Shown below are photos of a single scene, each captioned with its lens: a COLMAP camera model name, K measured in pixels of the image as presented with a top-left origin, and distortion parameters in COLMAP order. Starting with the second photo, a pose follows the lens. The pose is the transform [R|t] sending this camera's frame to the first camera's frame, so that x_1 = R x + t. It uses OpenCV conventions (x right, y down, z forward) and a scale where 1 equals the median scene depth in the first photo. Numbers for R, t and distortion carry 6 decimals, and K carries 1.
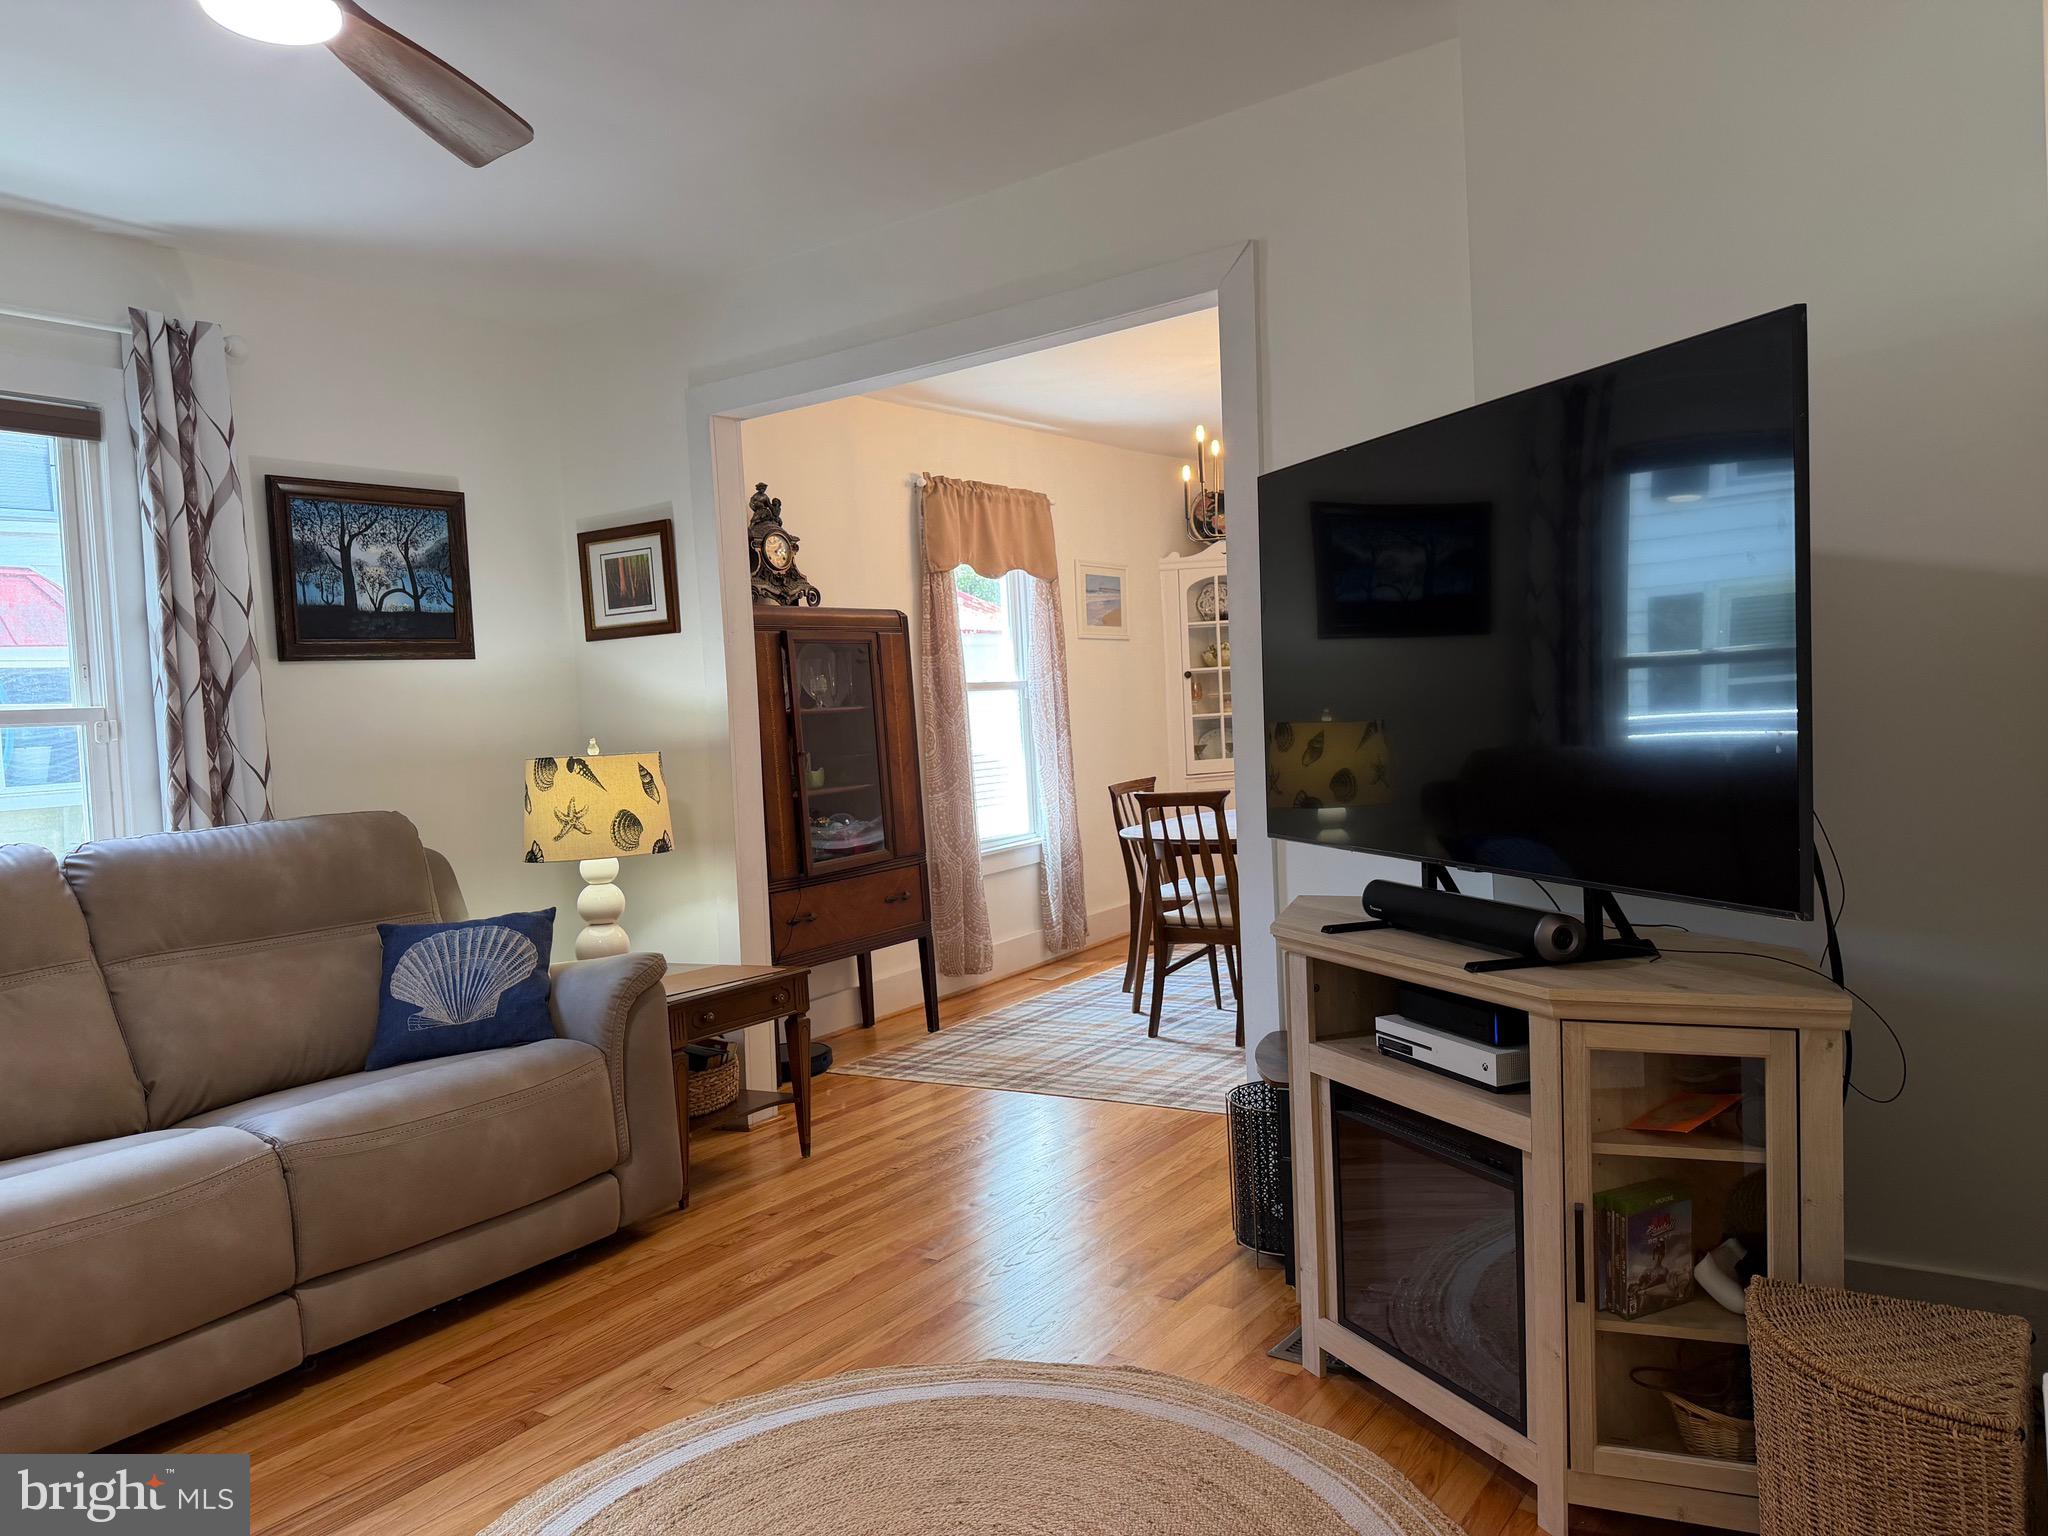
lens RADIAL K [[1428.6, 0, 1019.5], [0, 1428.6, 788.4], [0, 0, 1]] dist [0.105758, -0.136789]
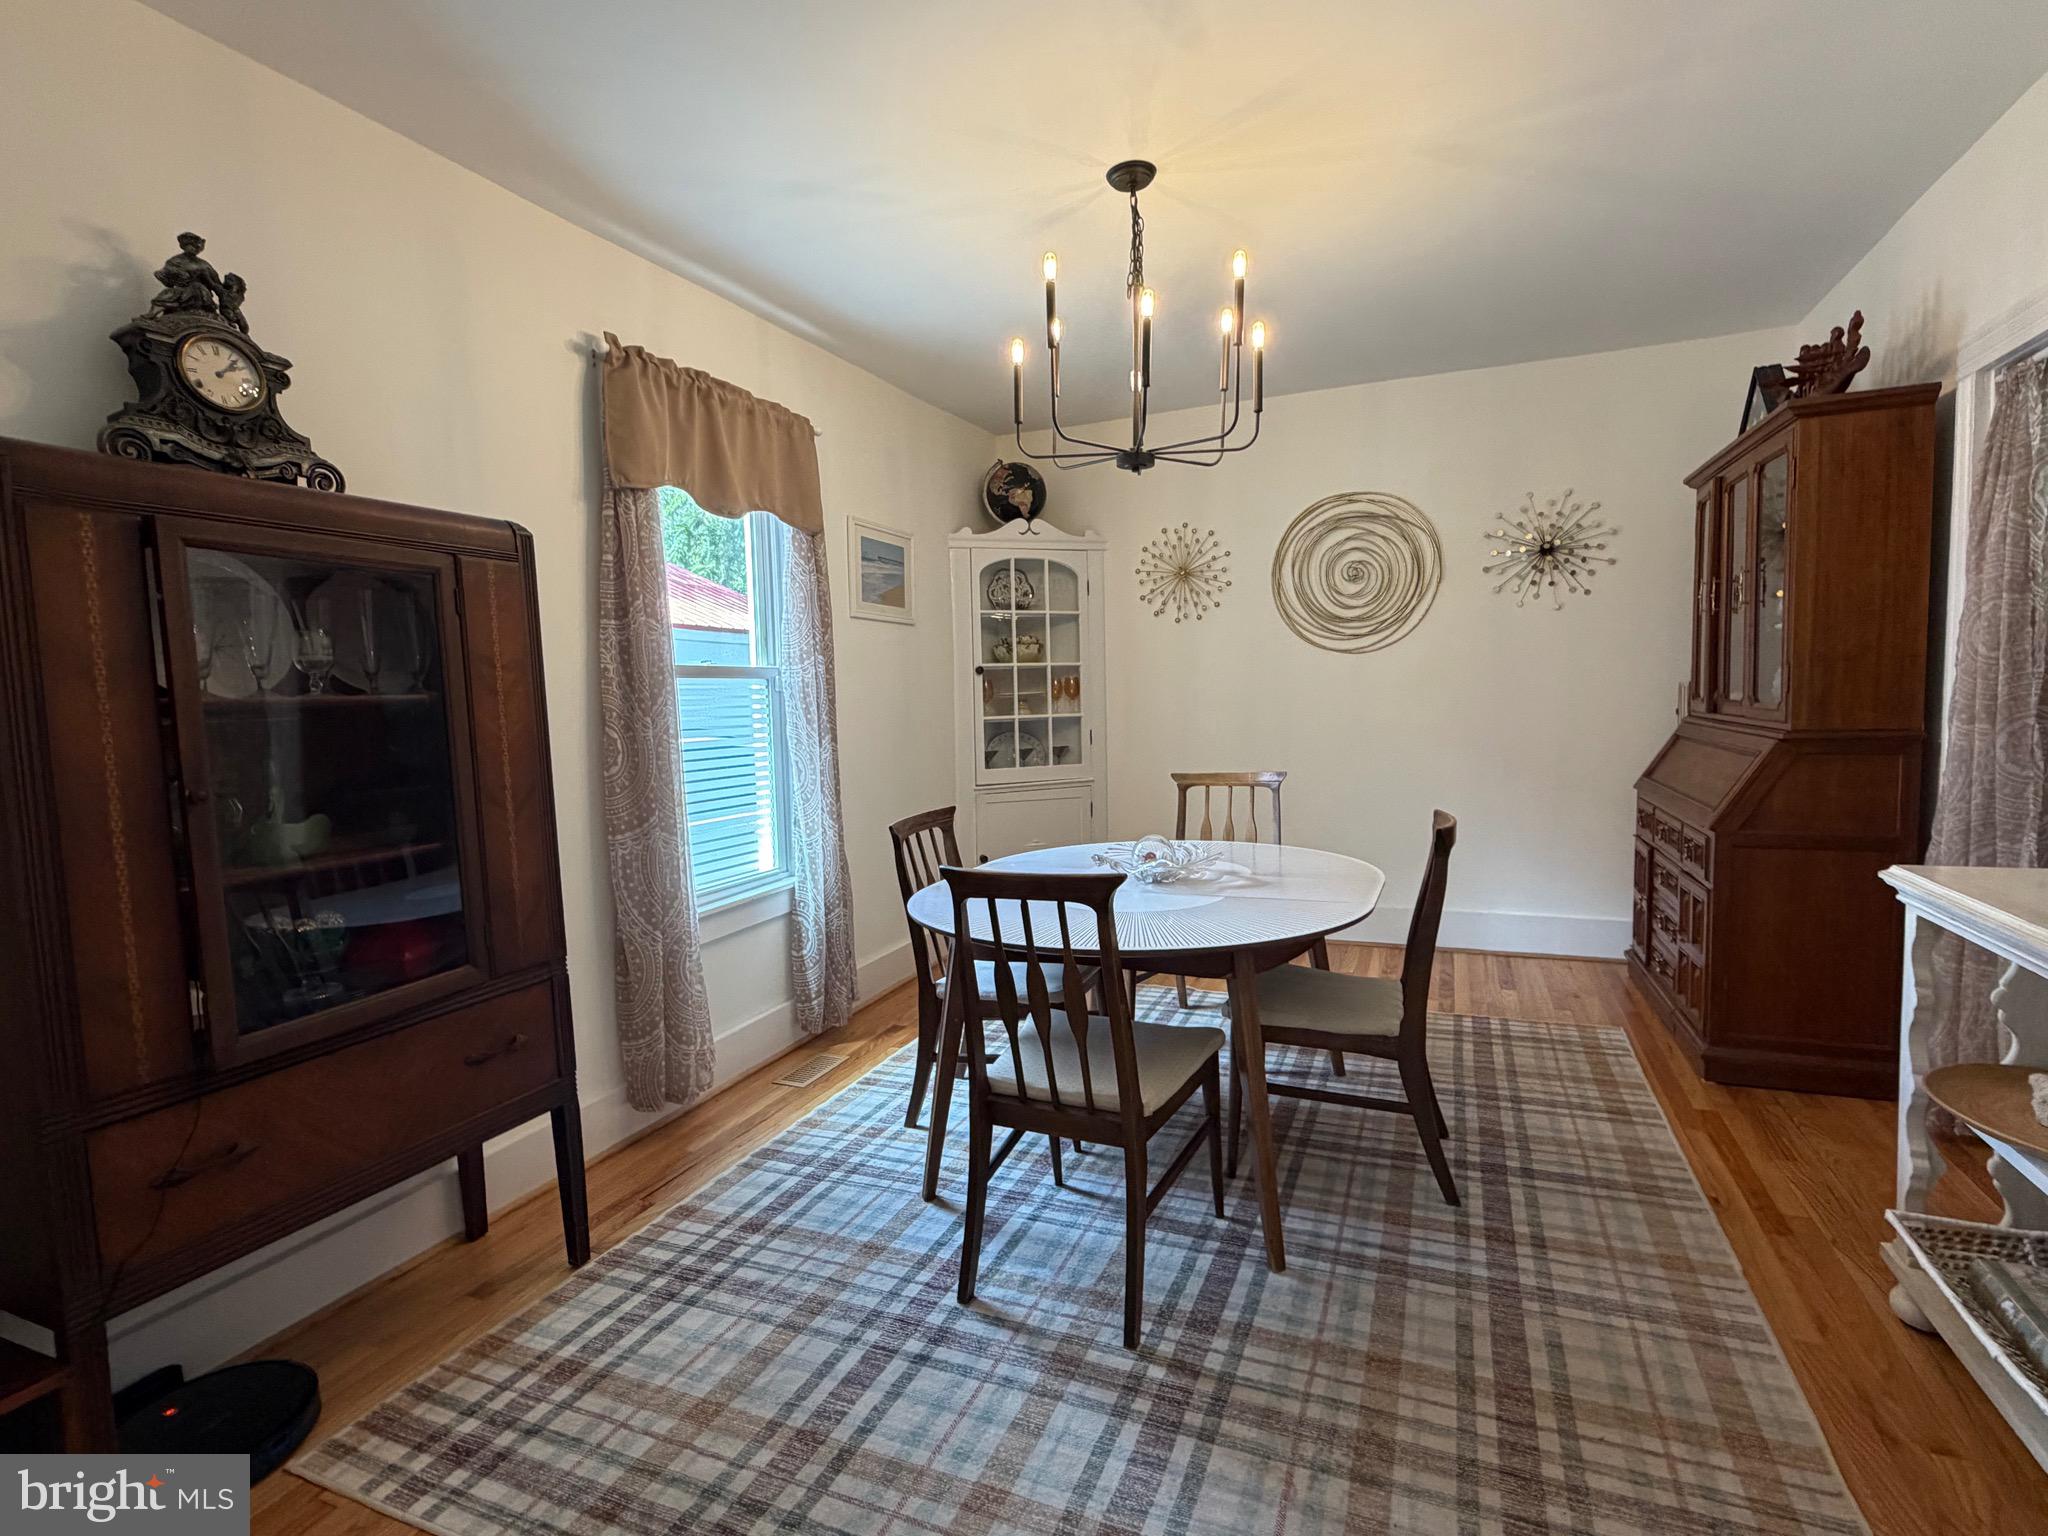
lens RADIAL K [[988.1, 0, 1015.6], [0, 988.1, 769.1], [0, 0, 1]] dist [0.002666, -0.000609]
pose [[0.980078, 0.014117, 0.198113, 0.027141], [-0.015846, 0.999849, 0.007147, -0.030825], [-0.197982, -0.010144, 0.980153, 0.516509]]
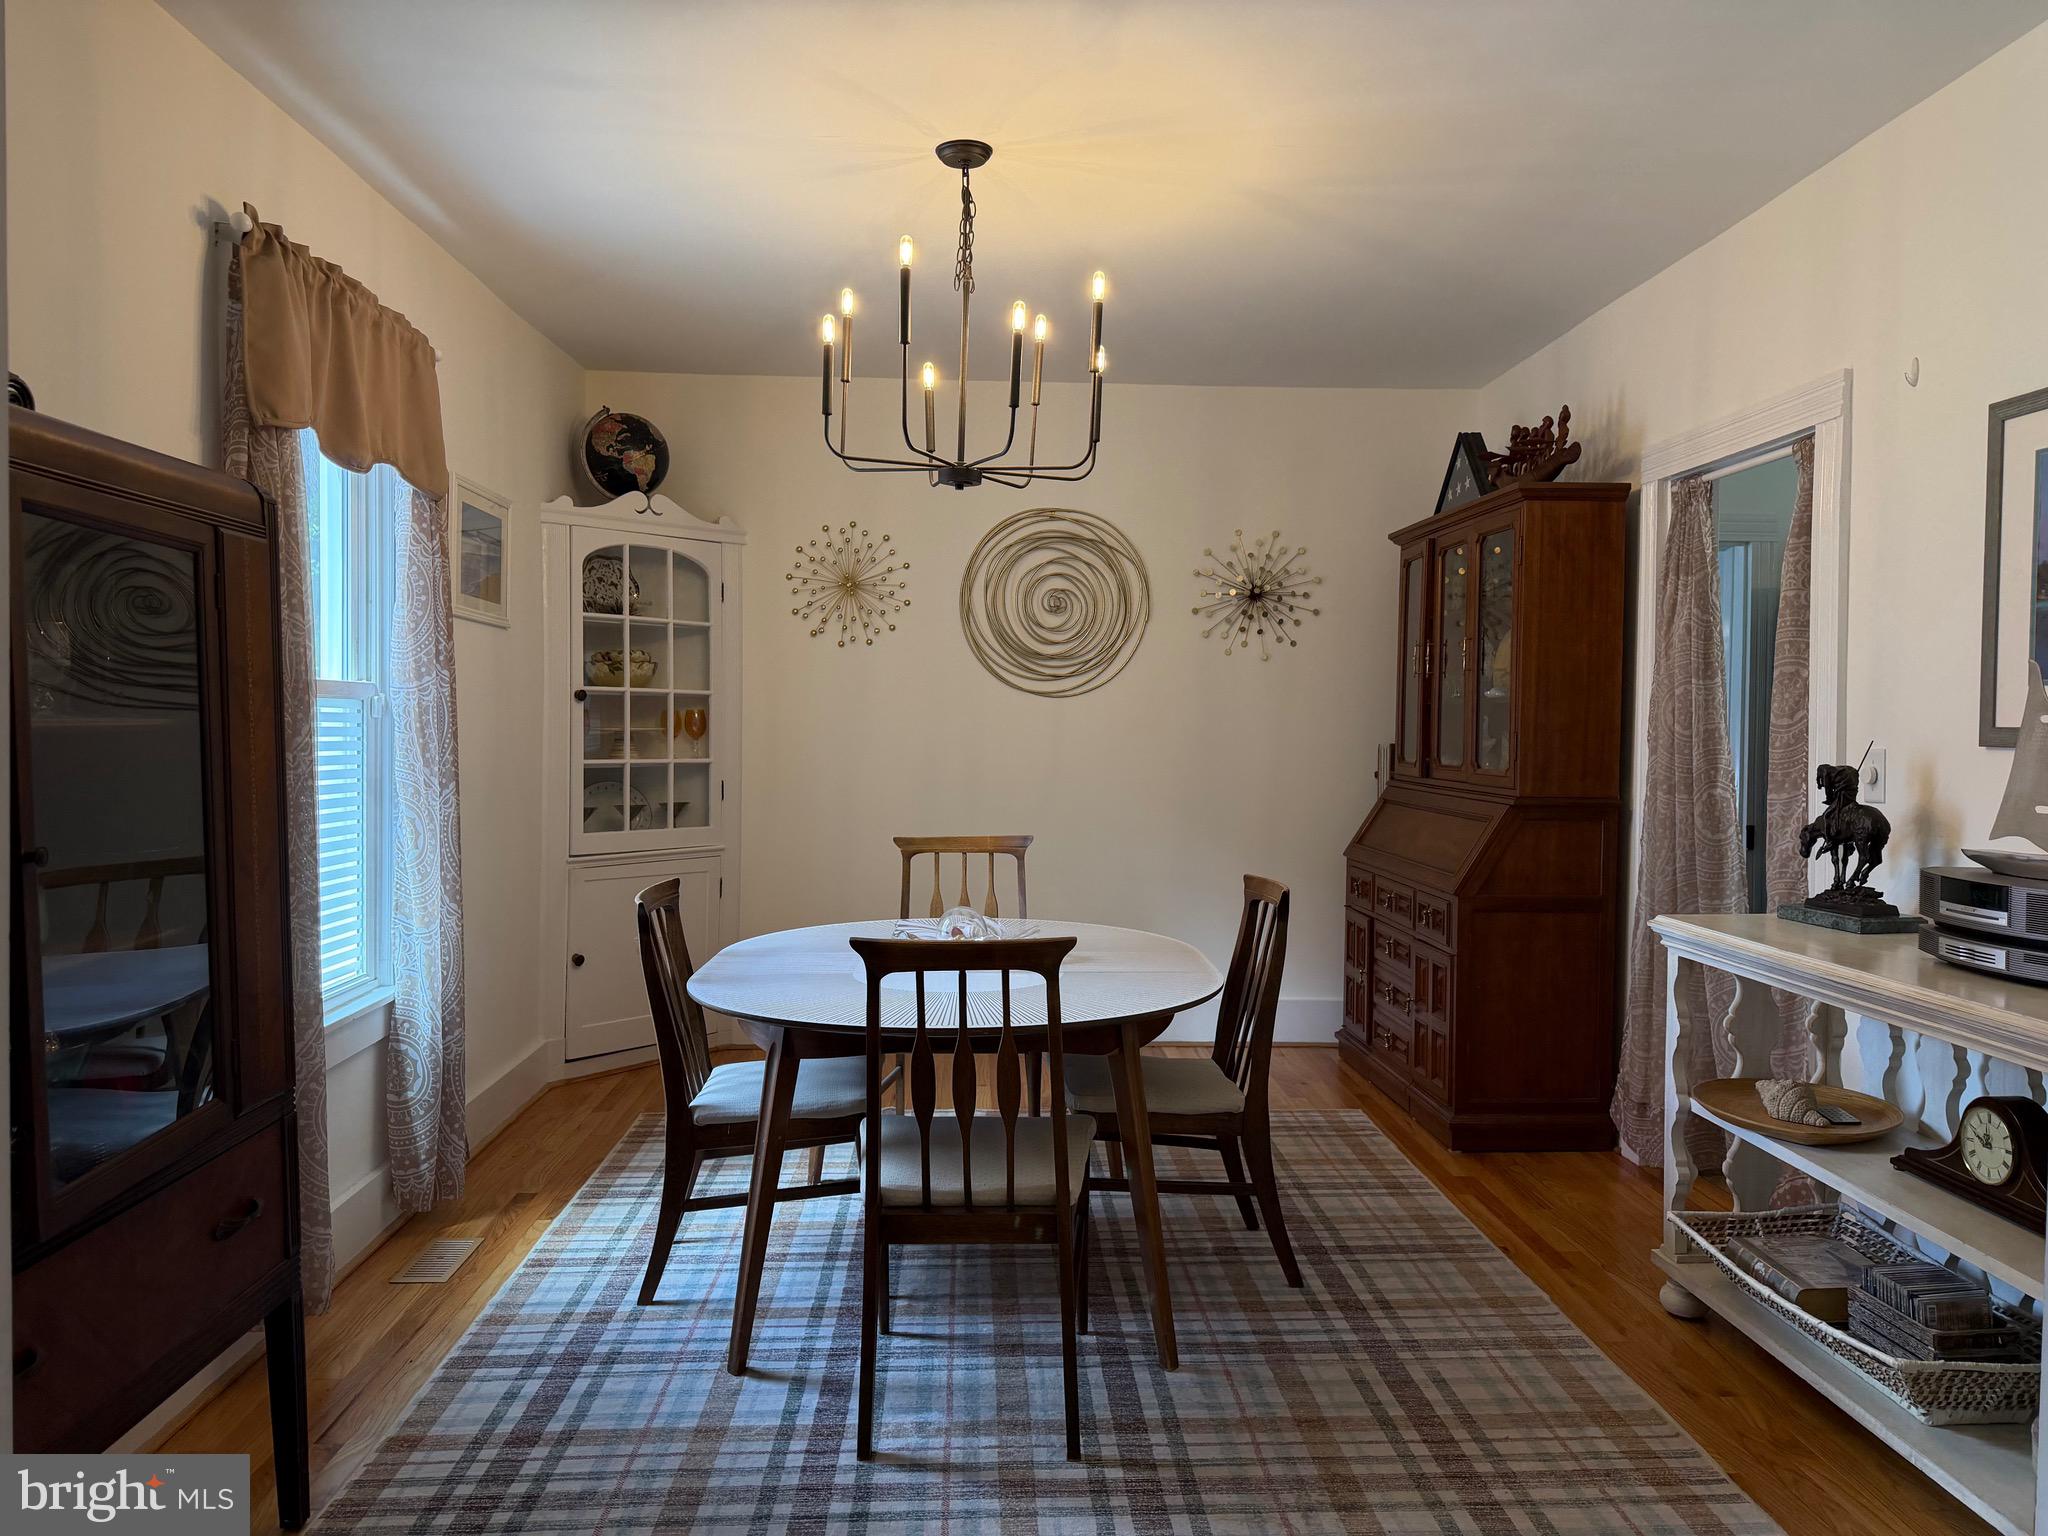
lens RADIAL K [[1446.6, 0, 1011.3], [0, 1446.6, 777.2], [0, 0, 1]] dist [0.096258, -0.159811]
pose [[0.798630, 0.042865, 0.600294, -0.139990], [-0.019614, 0.998784, -0.045224, -0.024513], [-0.601503, 0.024343, 0.798500, 0.482956]]
